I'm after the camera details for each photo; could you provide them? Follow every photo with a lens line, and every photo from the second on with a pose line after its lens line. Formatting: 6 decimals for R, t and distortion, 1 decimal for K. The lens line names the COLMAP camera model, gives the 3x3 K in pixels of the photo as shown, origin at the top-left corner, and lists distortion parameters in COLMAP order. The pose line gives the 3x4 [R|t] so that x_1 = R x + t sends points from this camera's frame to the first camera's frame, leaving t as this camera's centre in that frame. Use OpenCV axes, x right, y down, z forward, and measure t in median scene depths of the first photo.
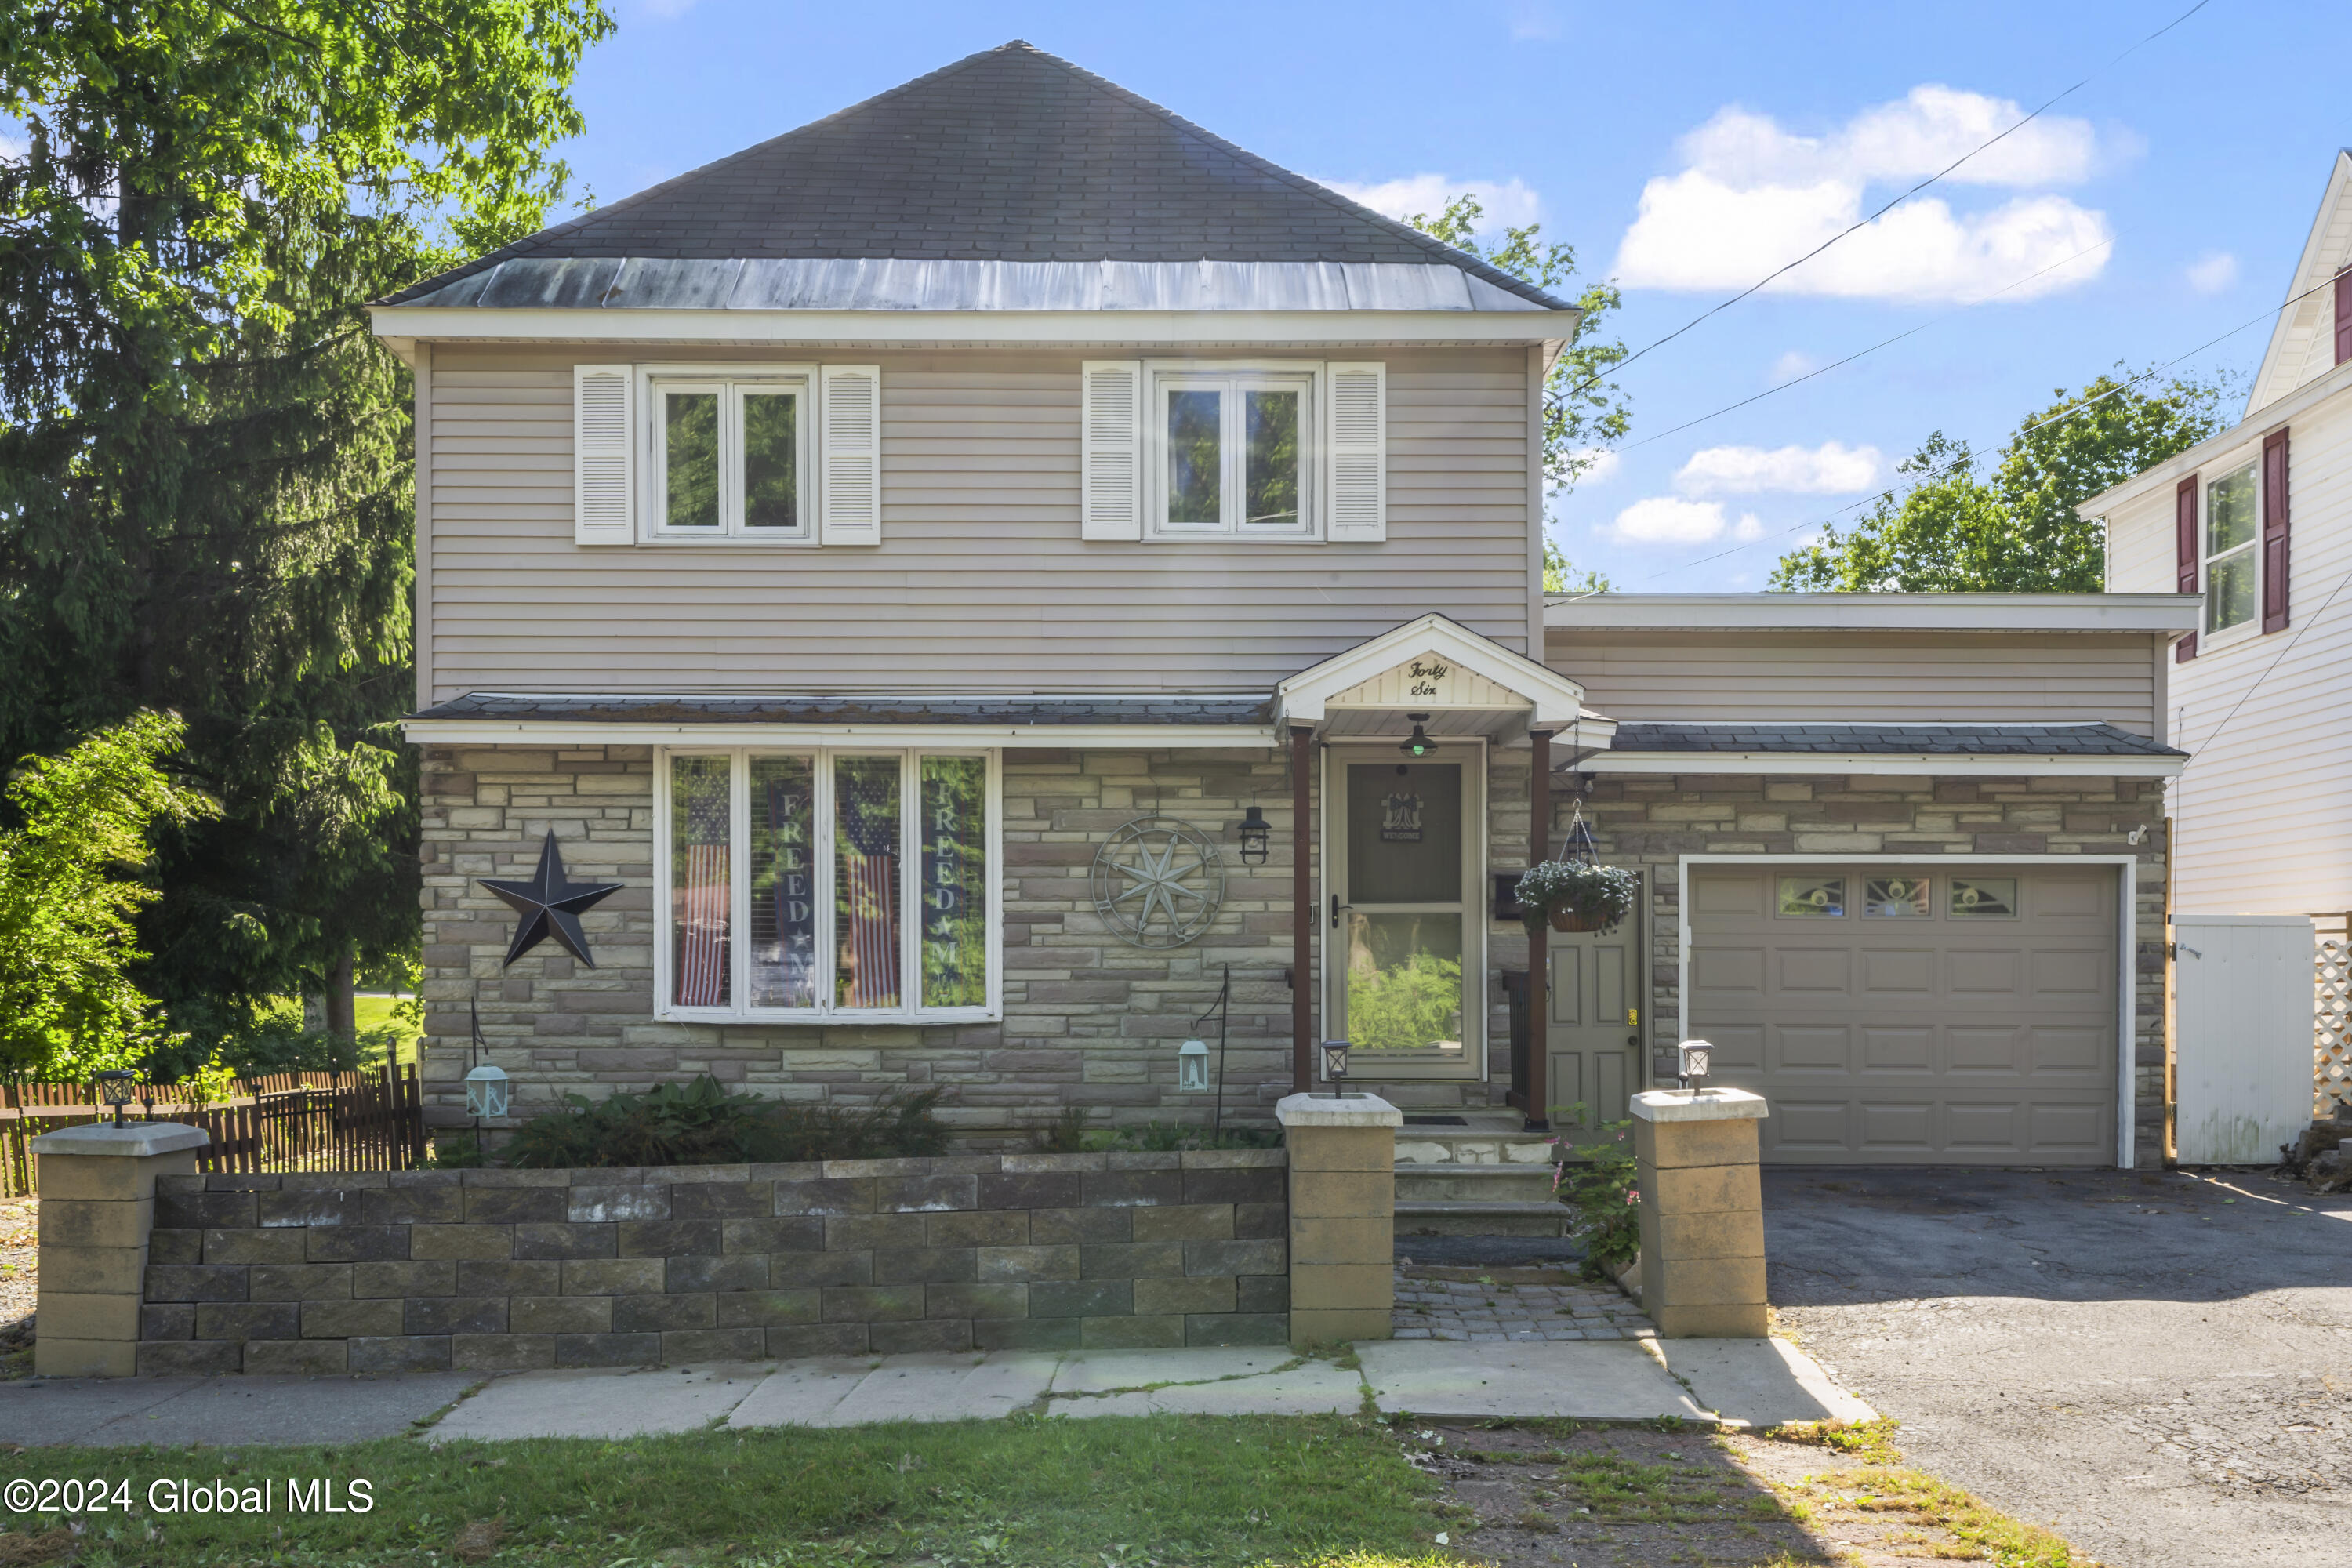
lens RADIAL K [[2309.7, 0, 1191.9], [0, 2309.7, 1047.7], [0, 0, 1]] dist [0.004038, 0.000000]
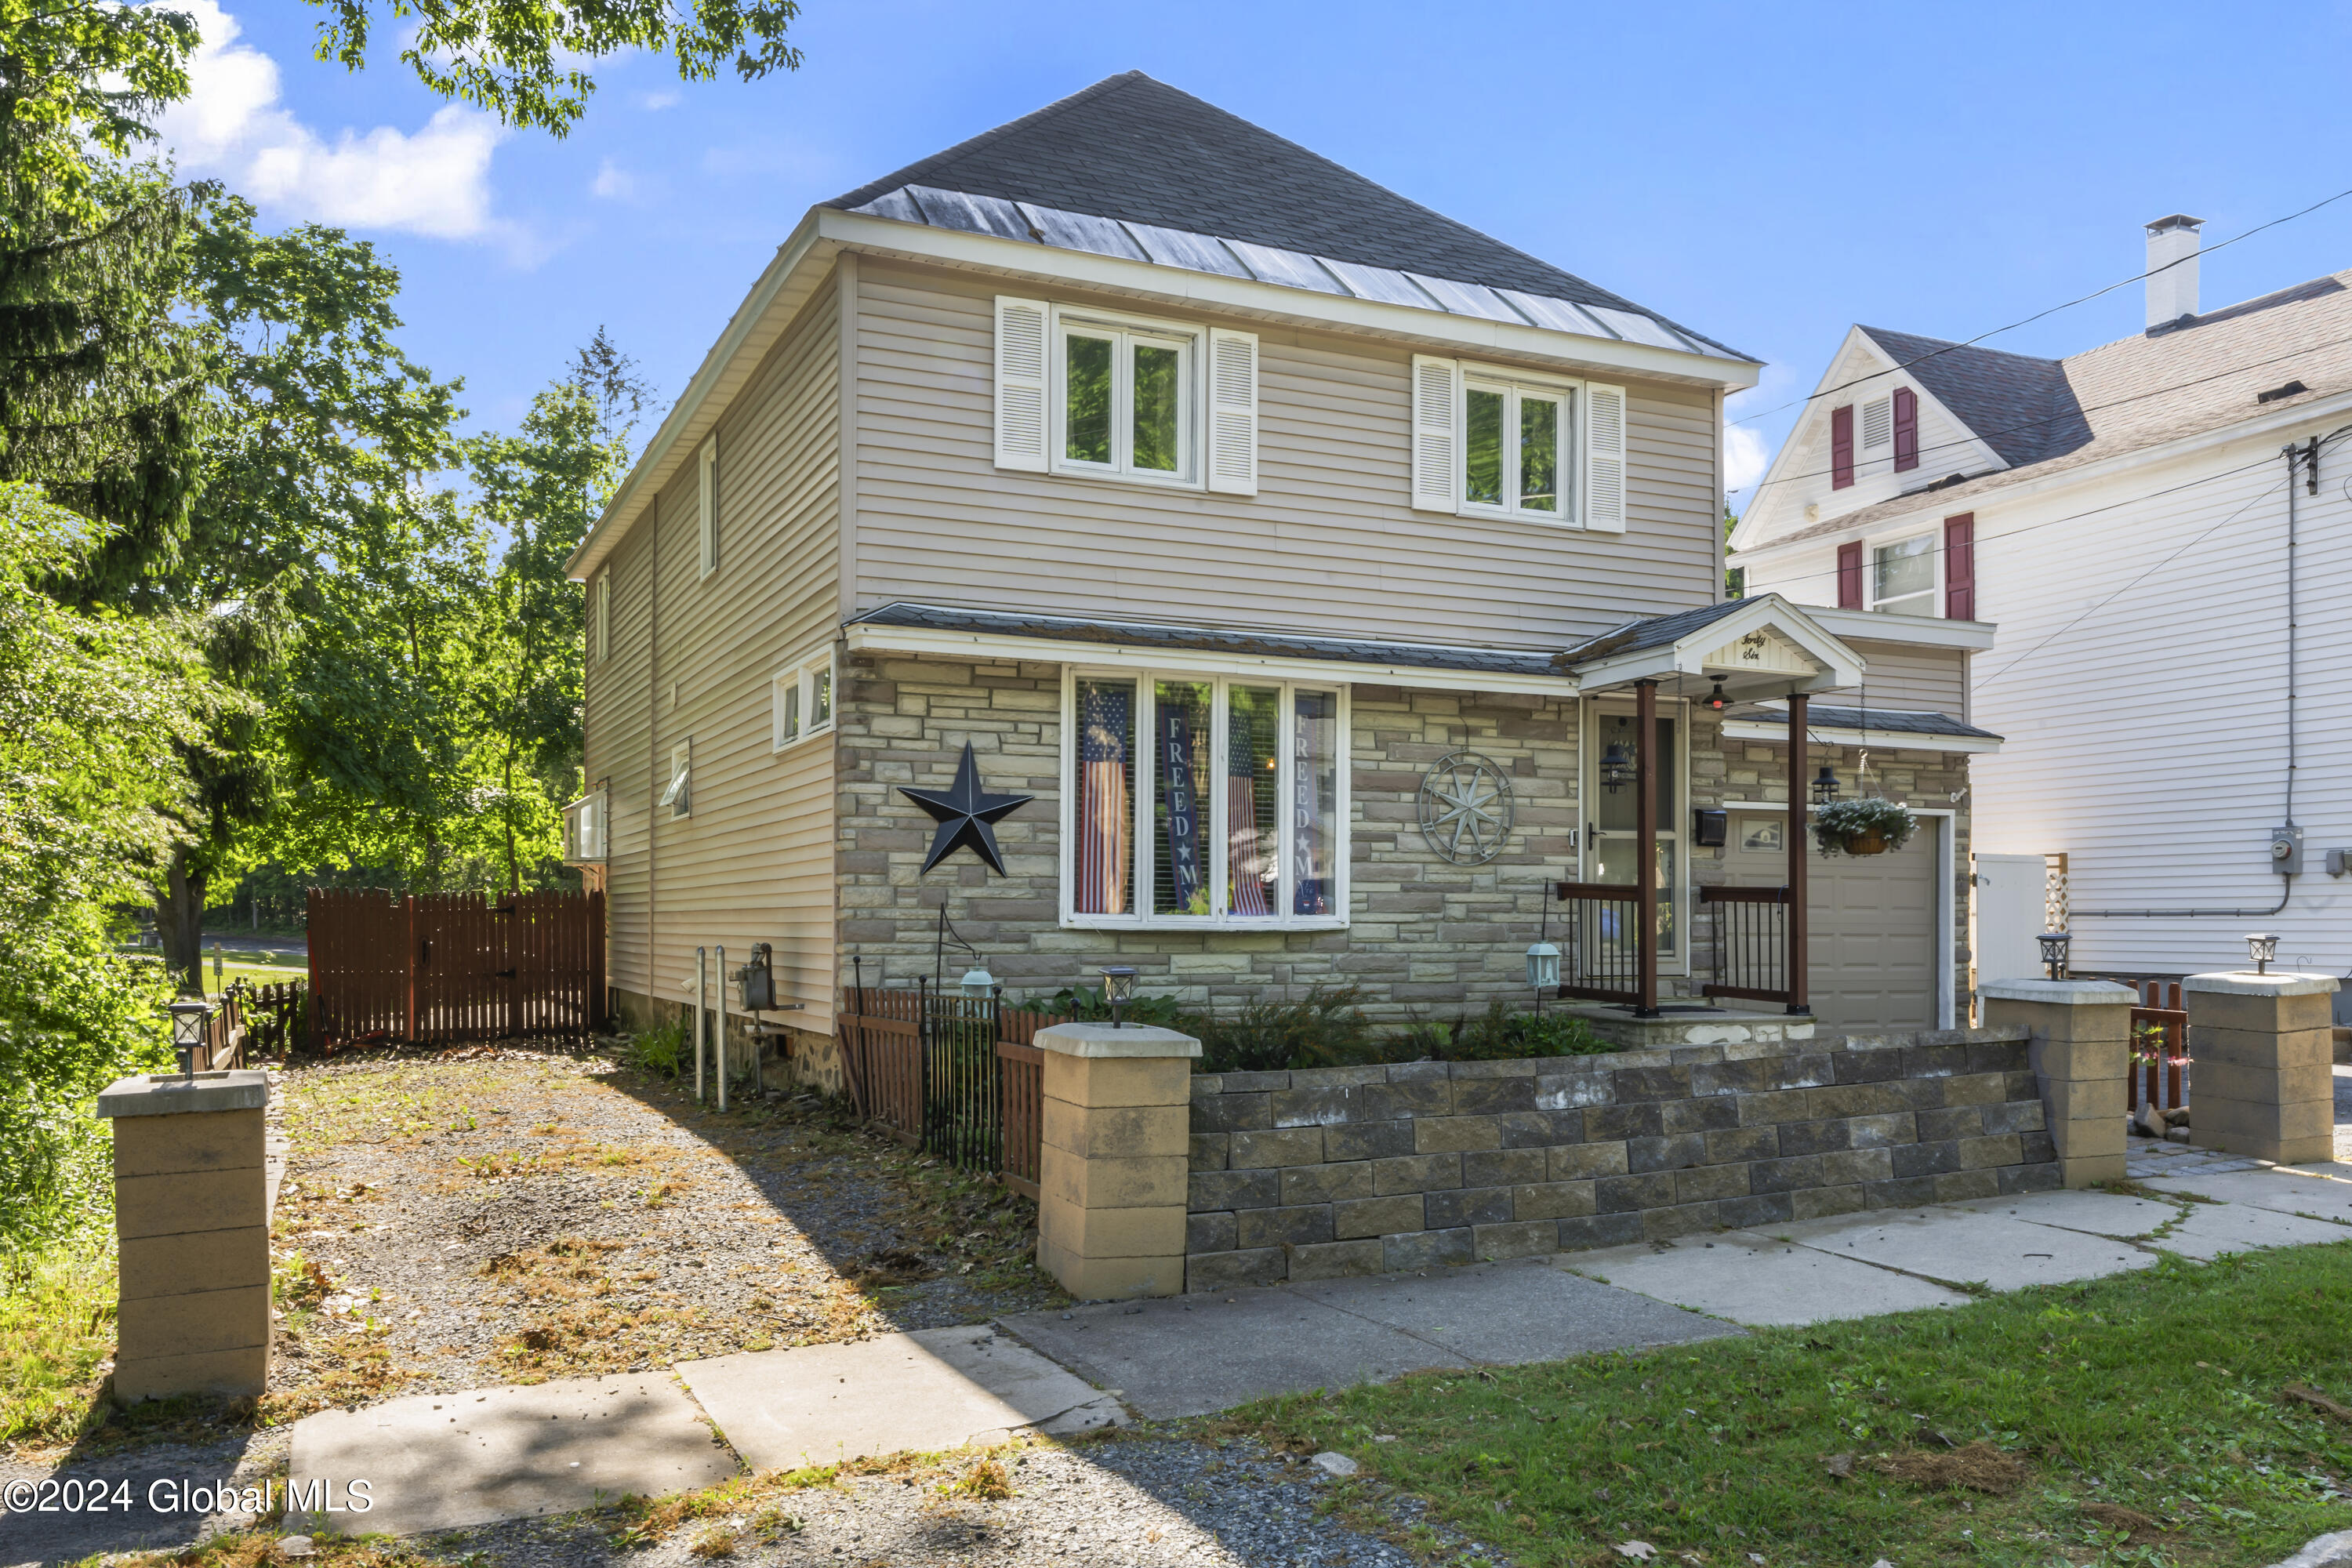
lens RADIAL K [[1838.9, 0, 1172.2], [0, 1838.9, 929.0], [0, 0, 1]] dist [-0.005454, -0.000021]
pose [[0.912235, -0.000308, 0.409668, -0.528071], [0.009958, 0.999721, -0.021421, 0.007325], [-0.409547, 0.023620, 0.911983, 0.220317]]
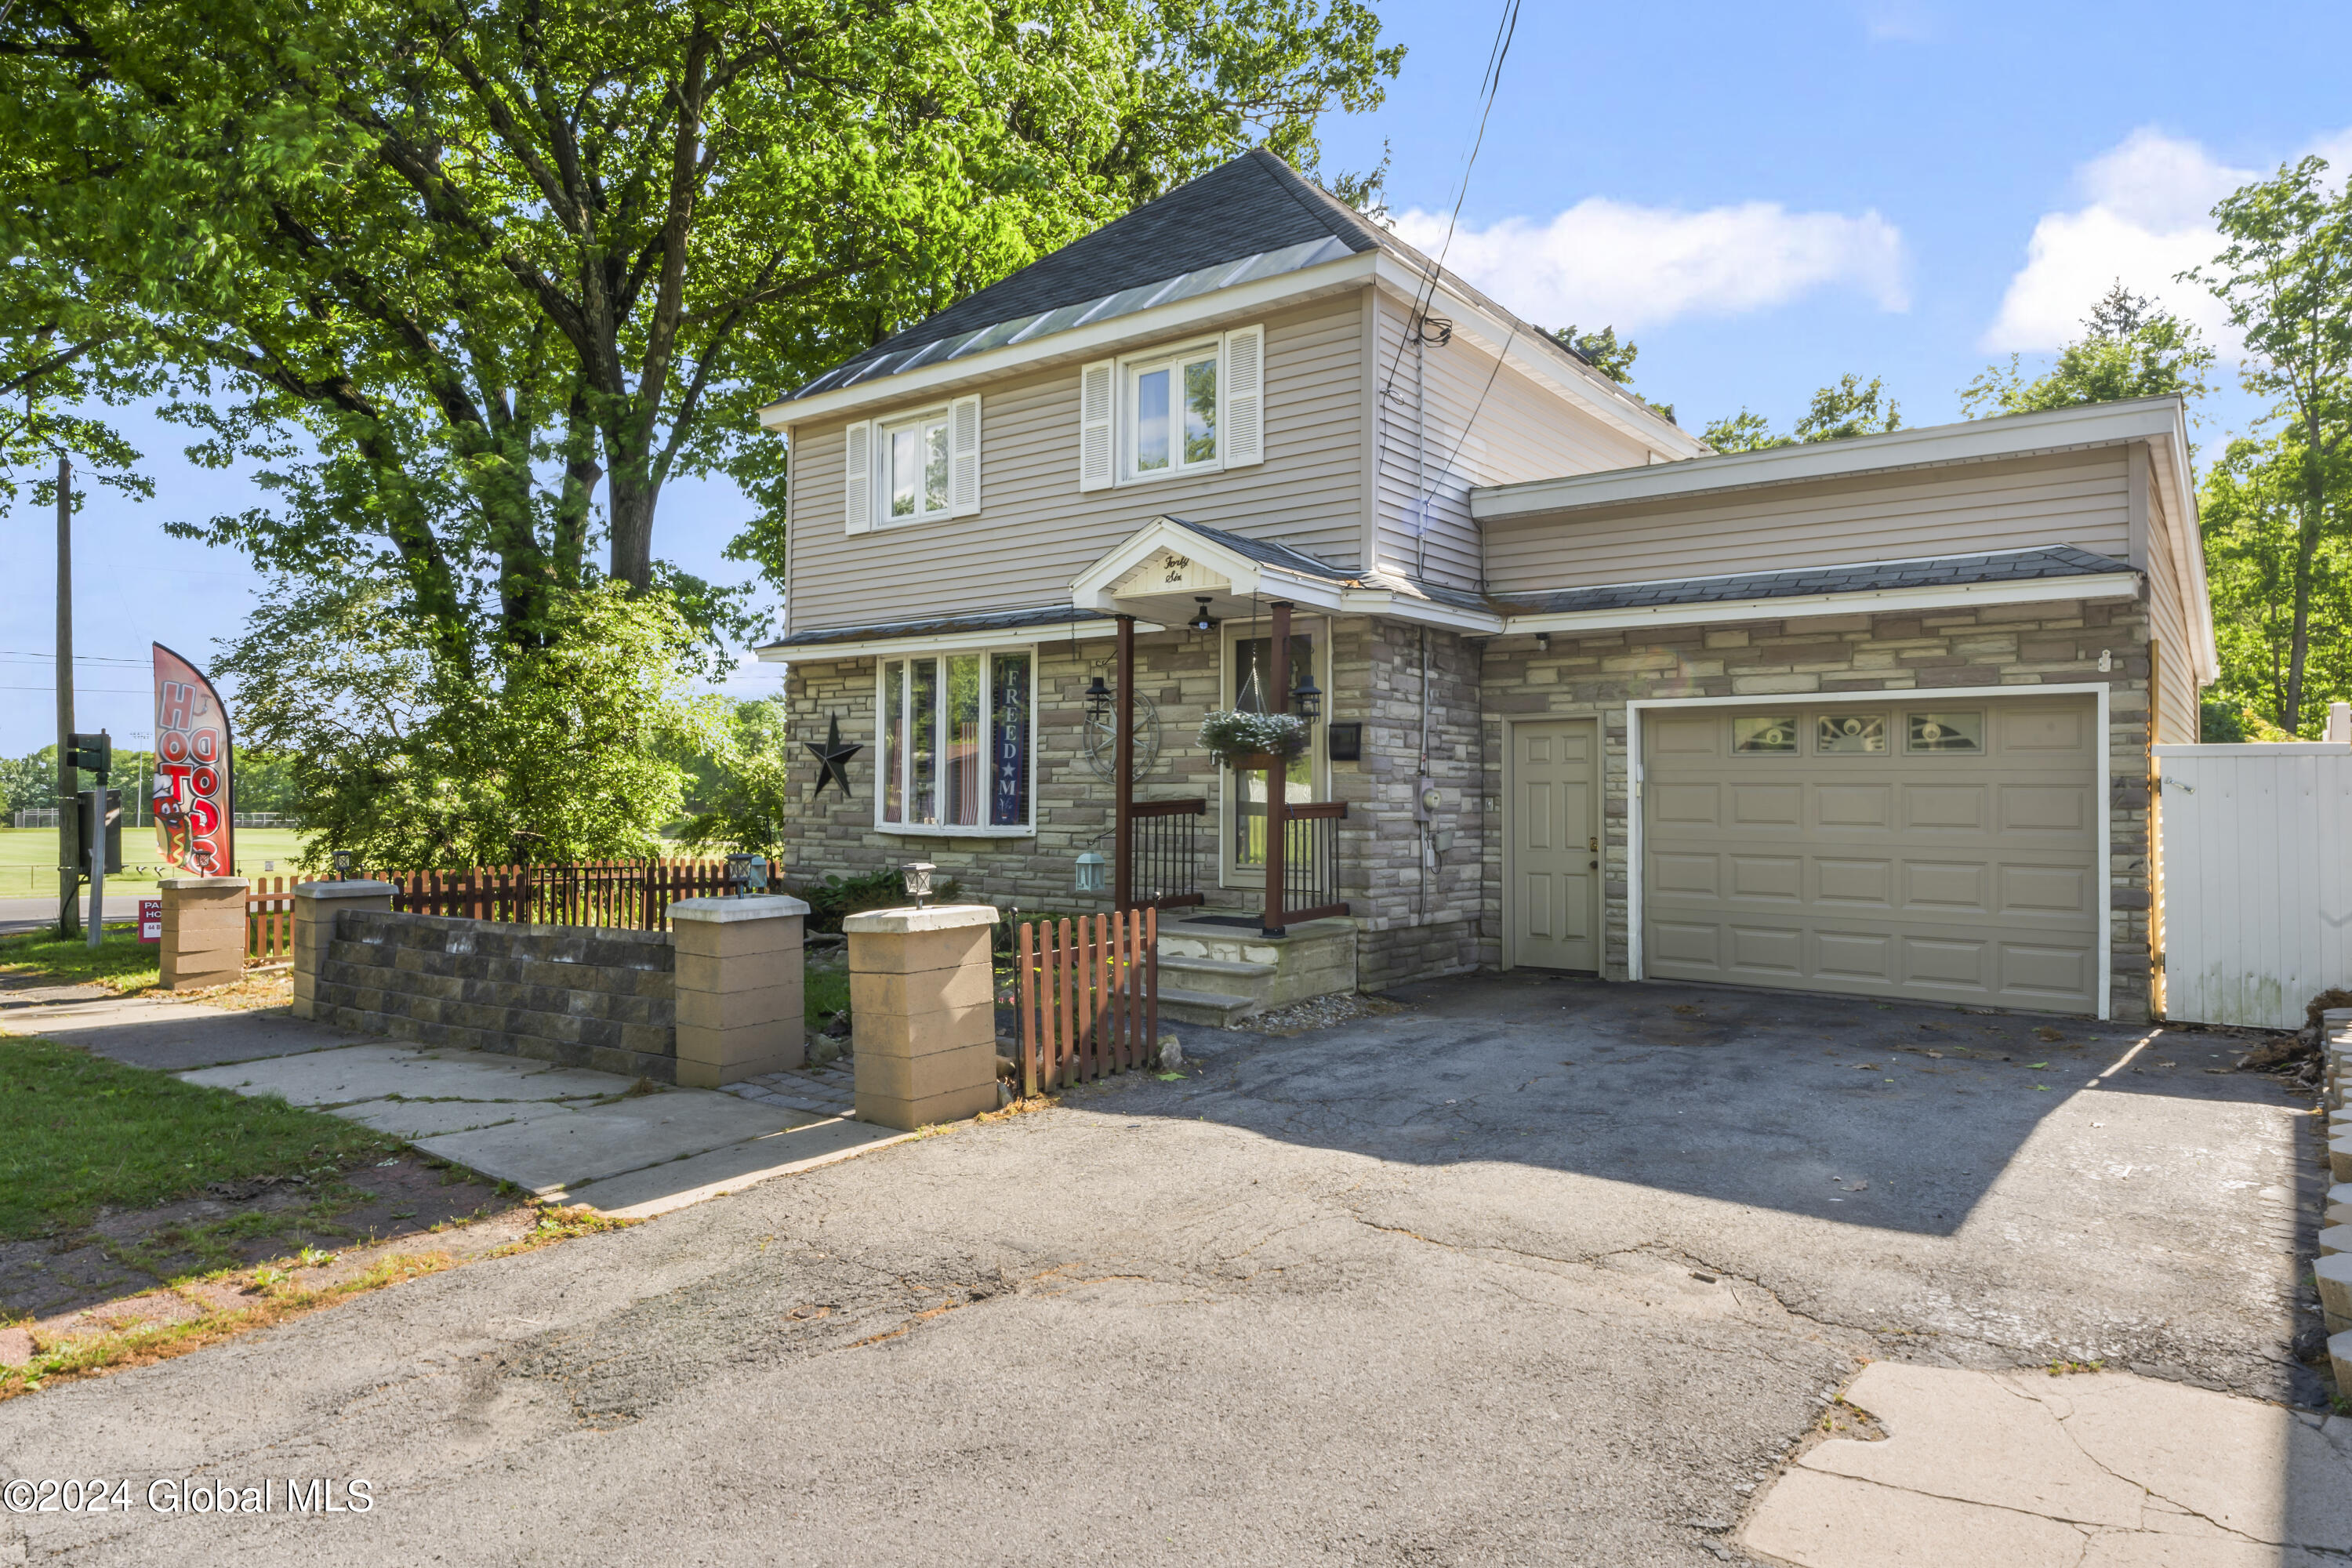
lens RADIAL K [[1429.9, 0, 1192.9], [0, 1429.9, 789.3], [0, 0, 1]] dist [-0.000855, -0.000312]
pose [[0.791536, 0.000244, -0.611122, 0.531594], [-0.025369, 0.999151, -0.032459, -0.014091], [0.610595, 0.041196, 0.790870, 0.364010]]
